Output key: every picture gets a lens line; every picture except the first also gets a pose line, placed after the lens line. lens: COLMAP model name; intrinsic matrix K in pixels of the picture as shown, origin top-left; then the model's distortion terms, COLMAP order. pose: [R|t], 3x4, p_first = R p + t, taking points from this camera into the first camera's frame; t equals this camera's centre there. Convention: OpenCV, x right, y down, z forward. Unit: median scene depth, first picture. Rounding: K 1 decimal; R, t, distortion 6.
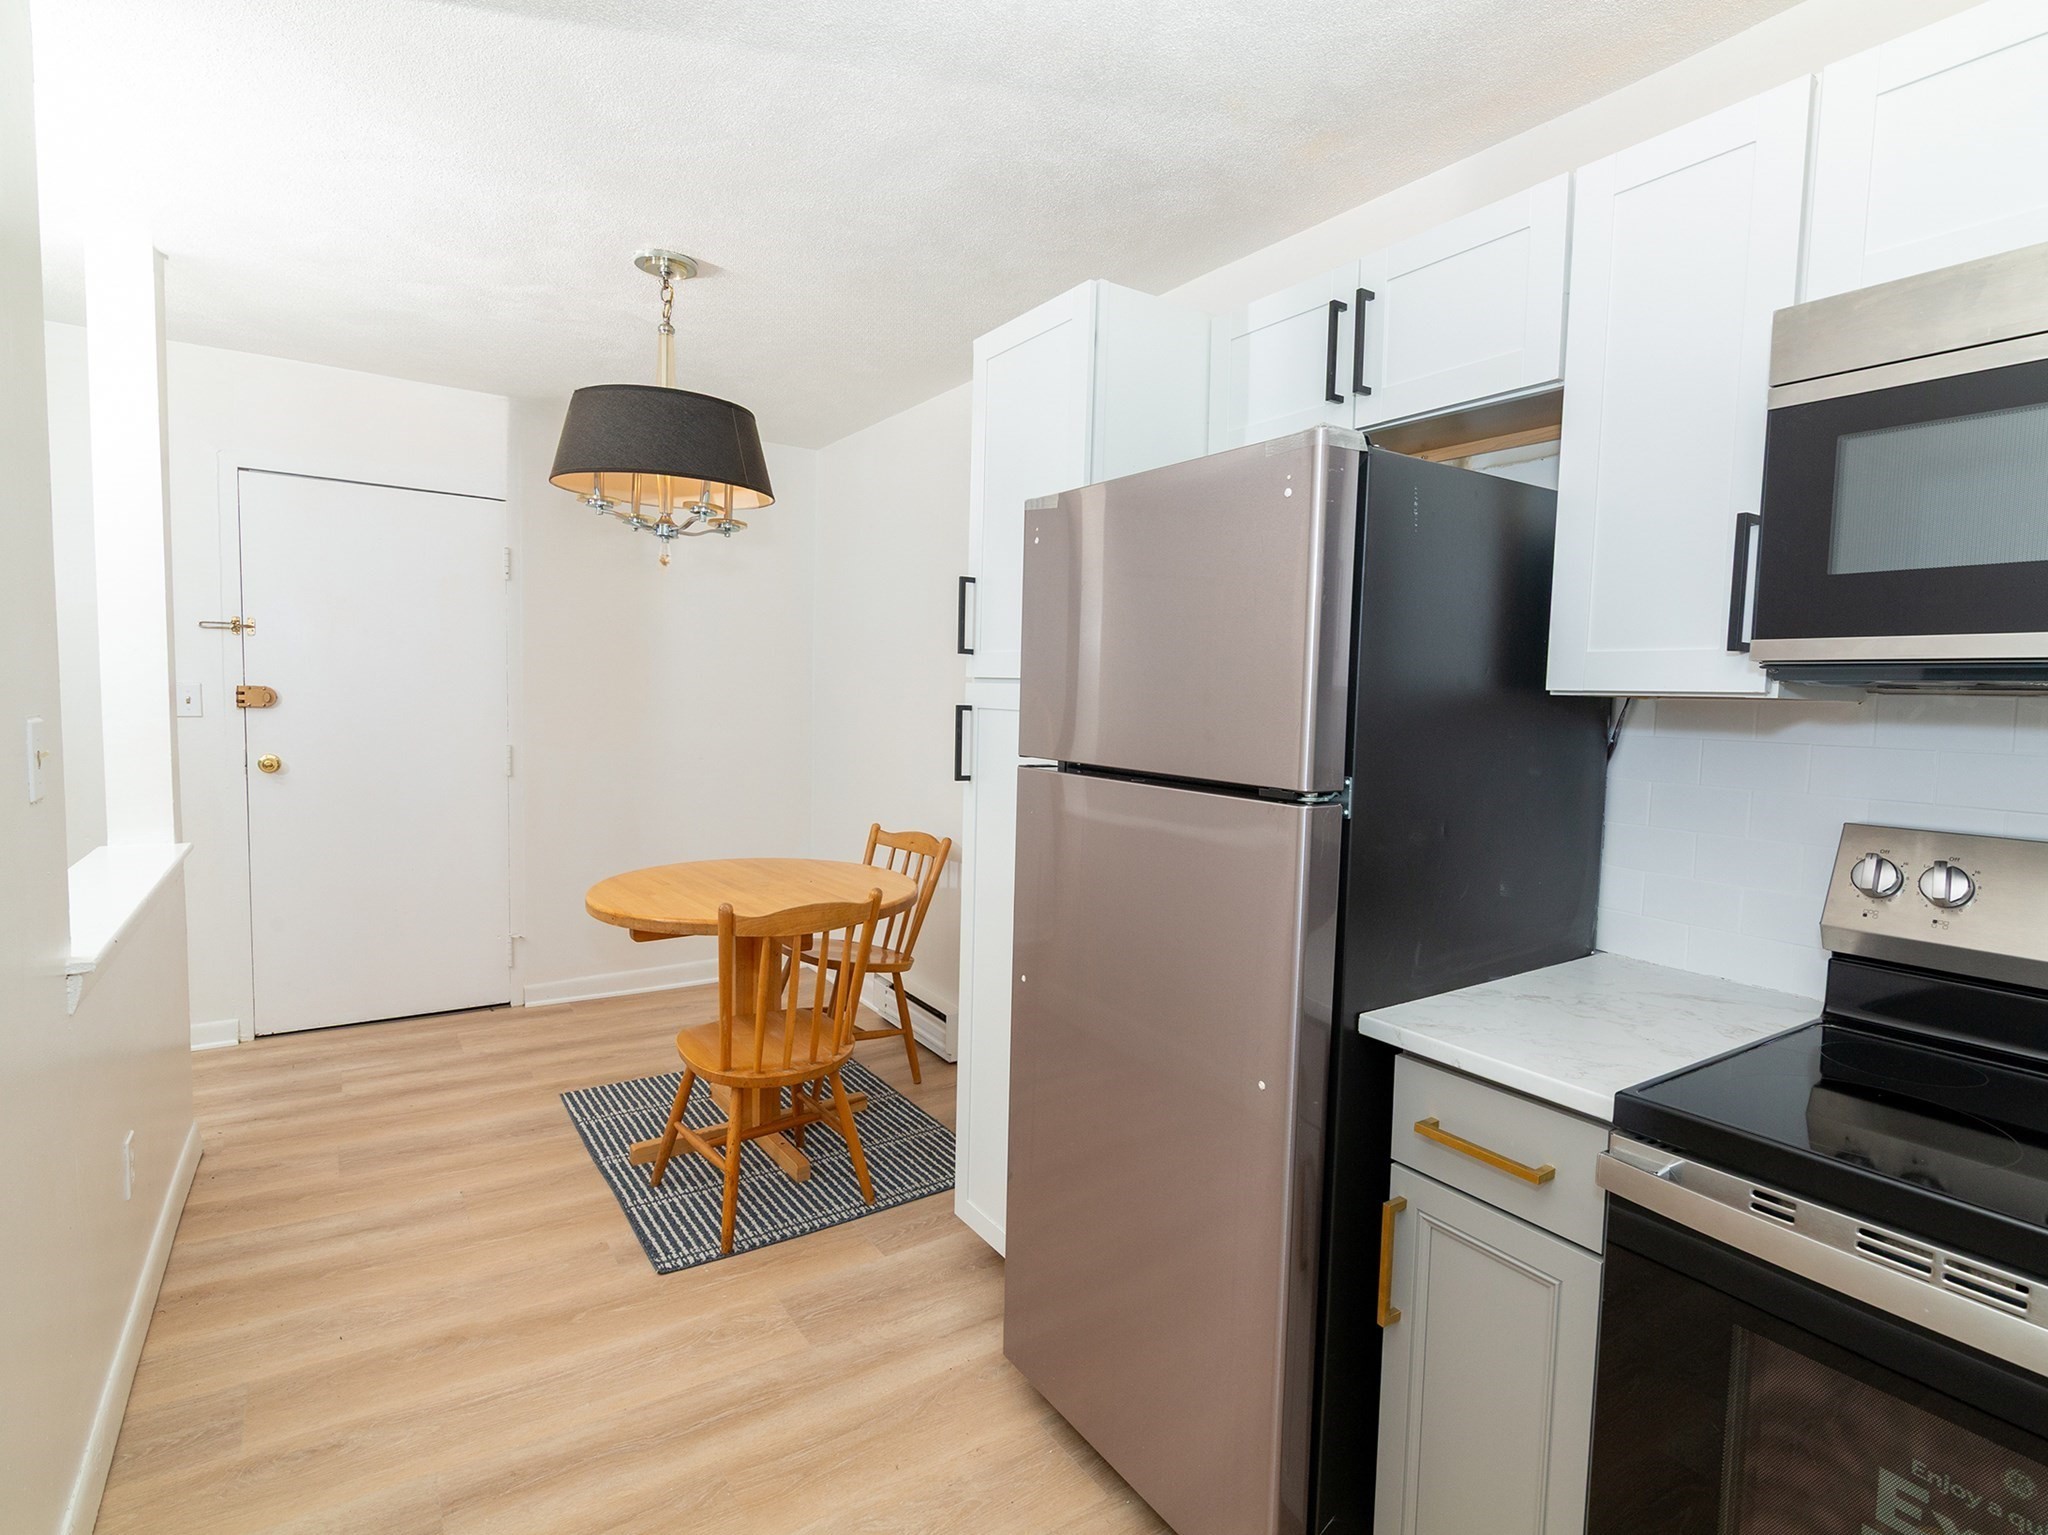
lens RADIAL K [[1043.3, 0, 1058.0], [0, 1043.3, 765.8], [0, 0, 1]] dist [0.001801, -0.001169]
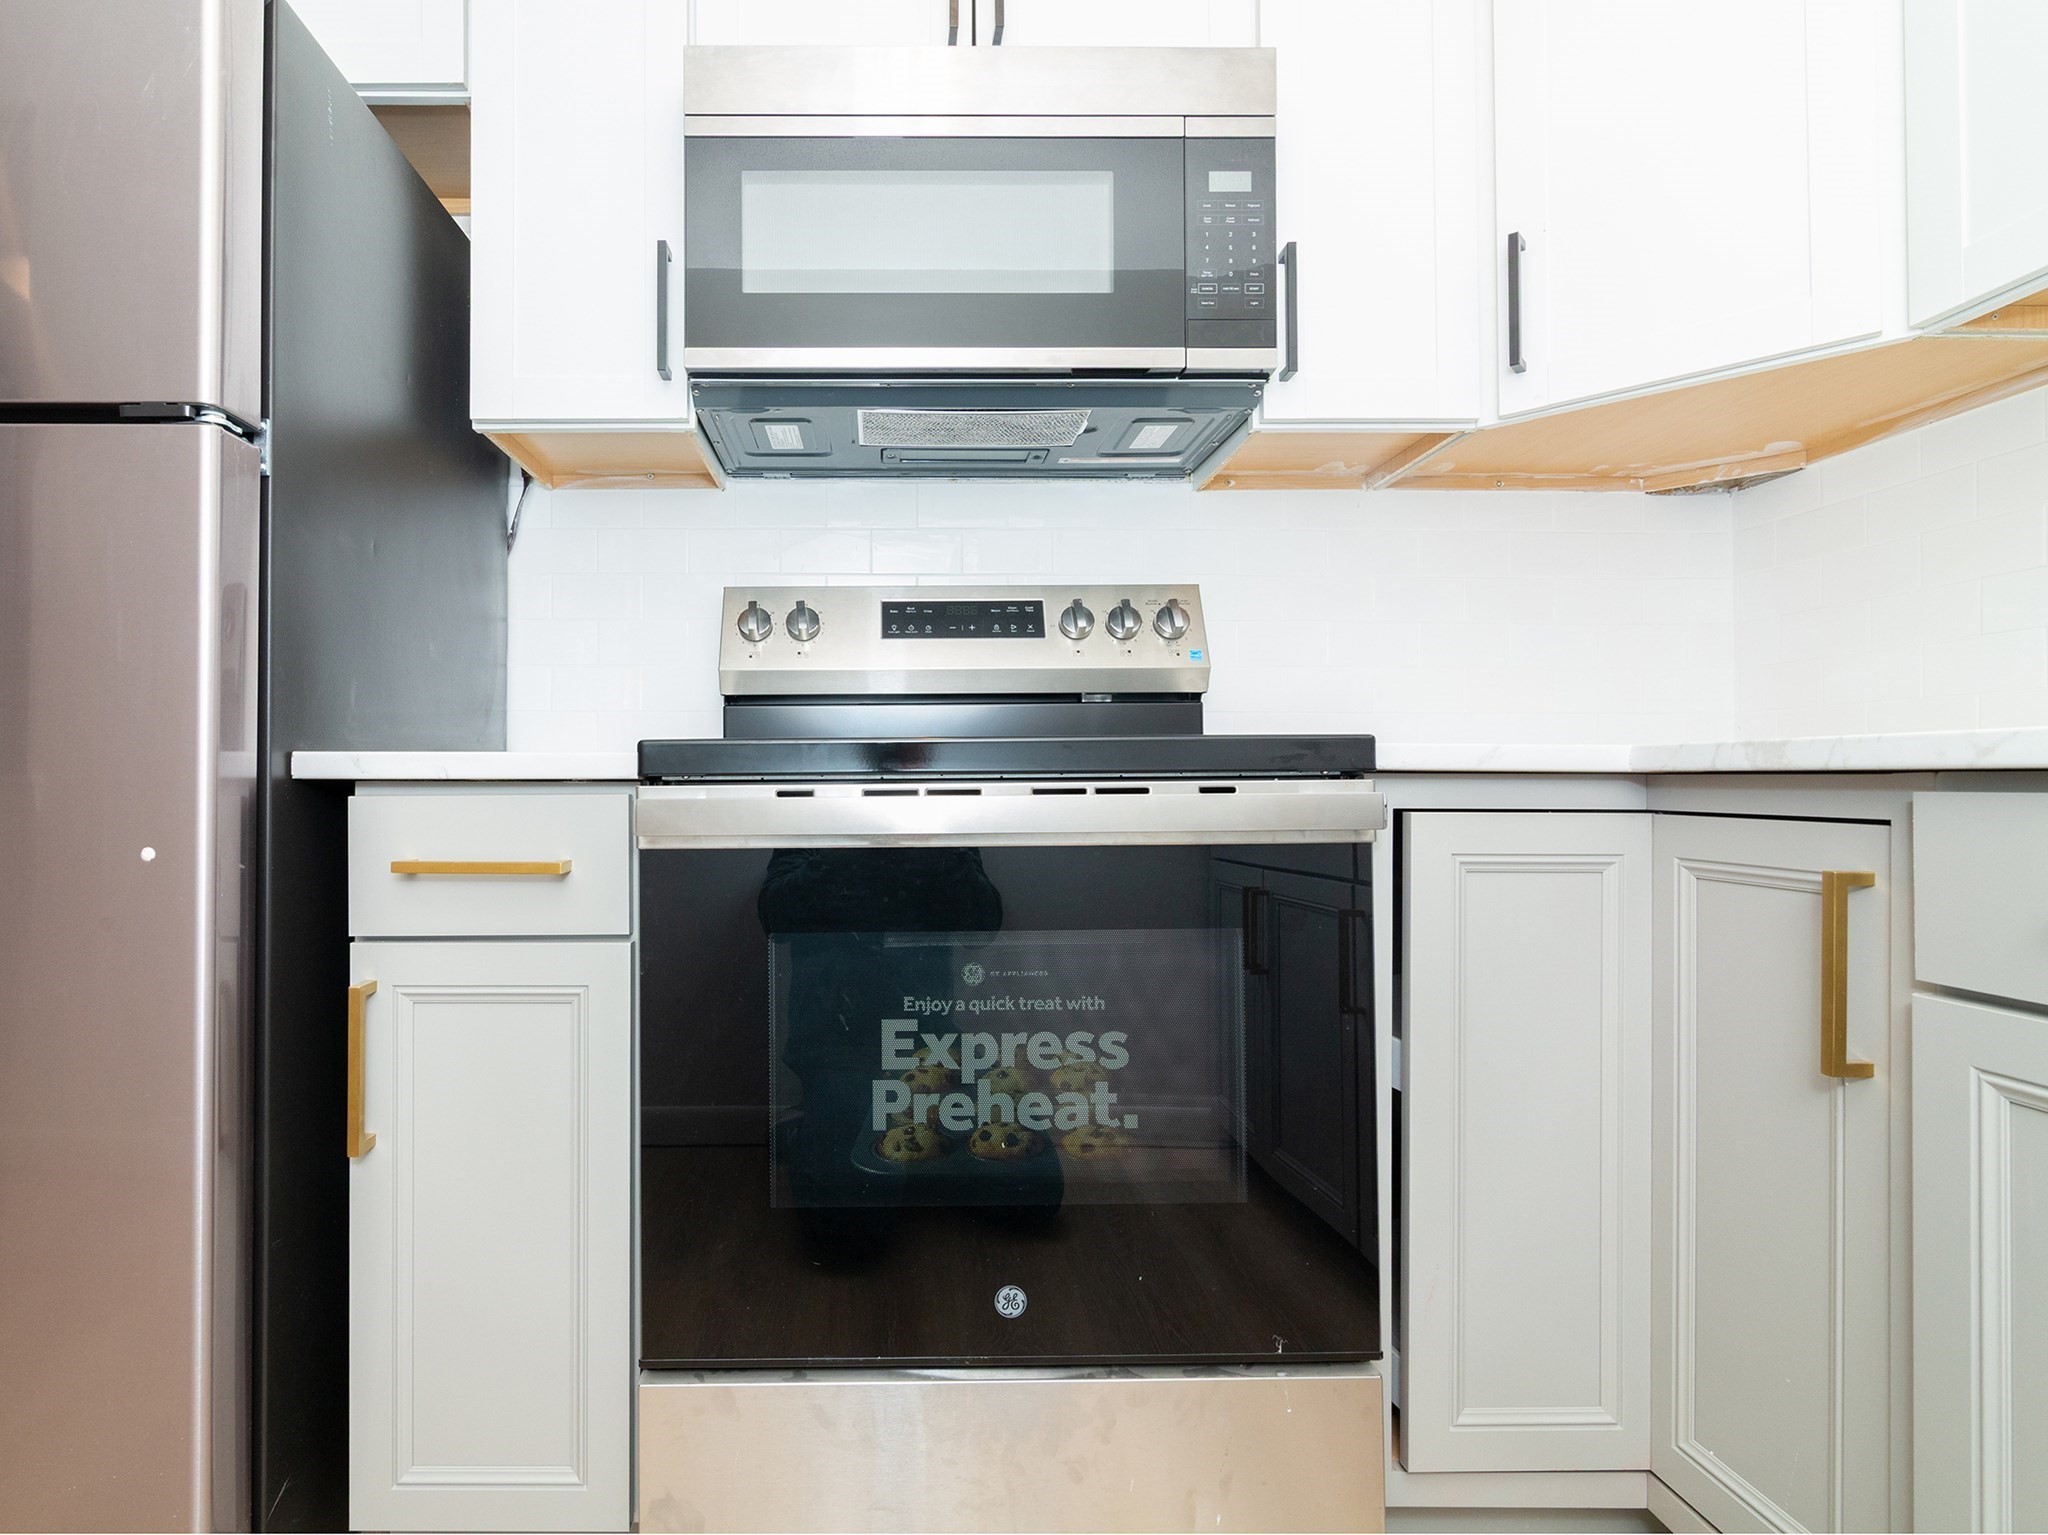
lens RADIAL K [[1032.9, 0, 884.2], [0, 1032.9, 770.8], [0, 0, 1]] dist [-0.000357, -0.000643]
pose [[0.564370, -0.020229, 0.825274, -0.080972], [0.077775, 0.996556, -0.028760, 0.322739], [-0.821850, 0.080417, 0.564000, 0.262990]]
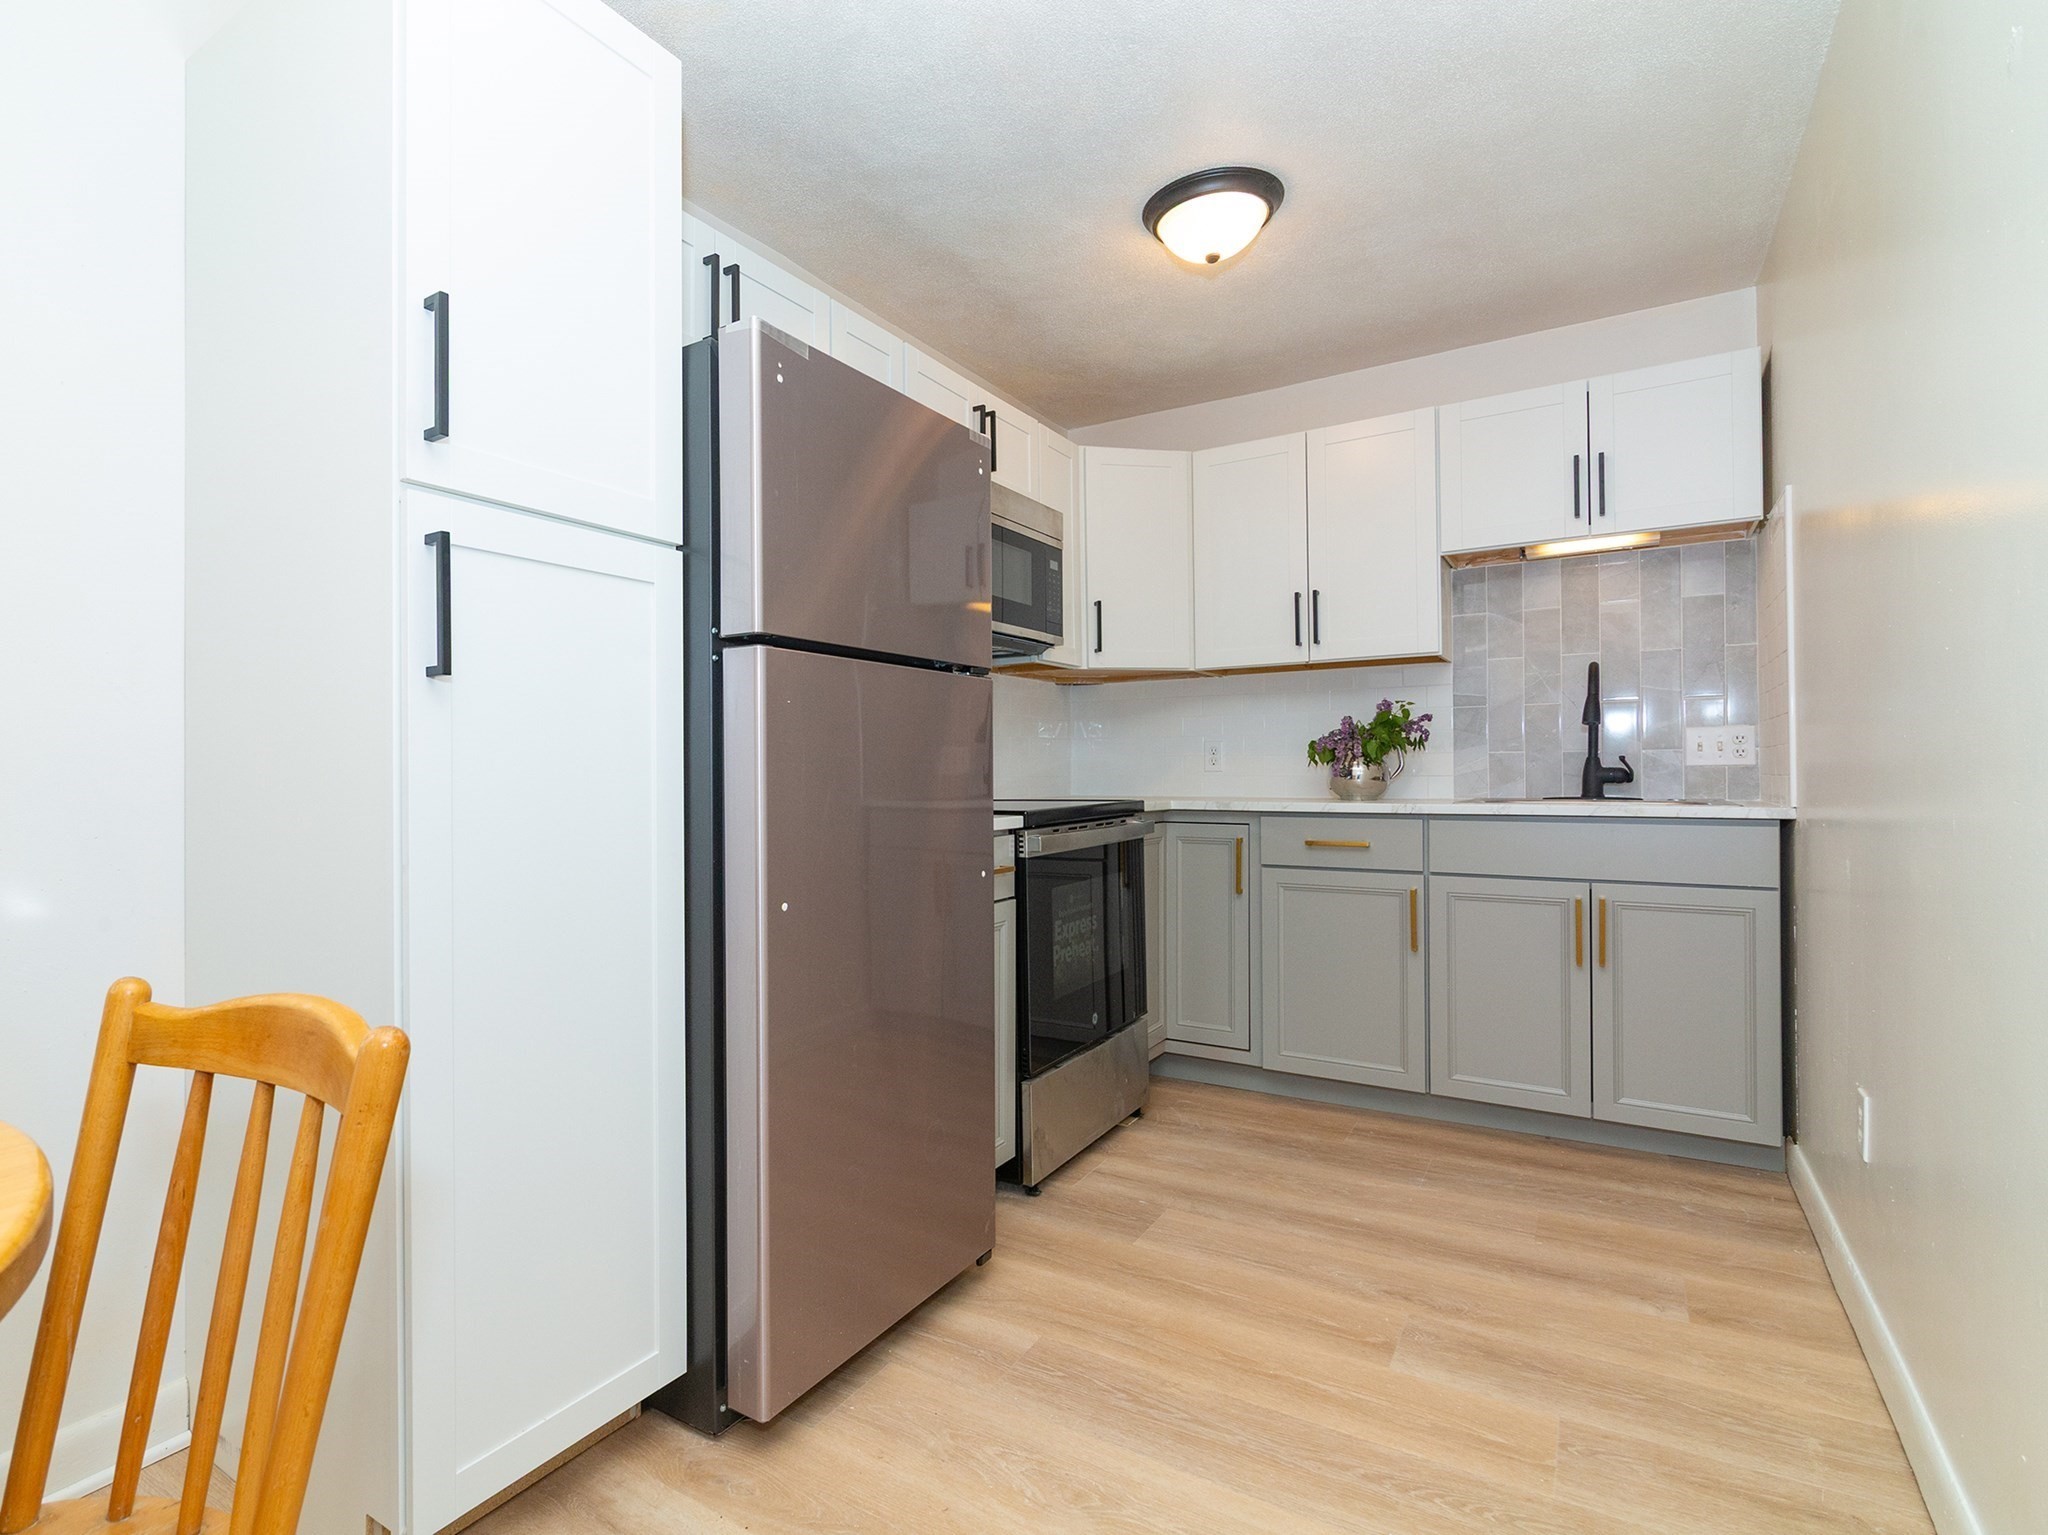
lens RADIAL K [[1031.1, 0, 921.1], [0, 1031.1, 767.0], [0, 0, 1]] dist [0.001229, -0.000281]
pose [[-0.366230, -0.022270, 0.930258, -1.148984], [0.066291, 0.996549, 0.049955, 0.084720], [-0.928160, 0.079963, -0.363490, 1.660314]]
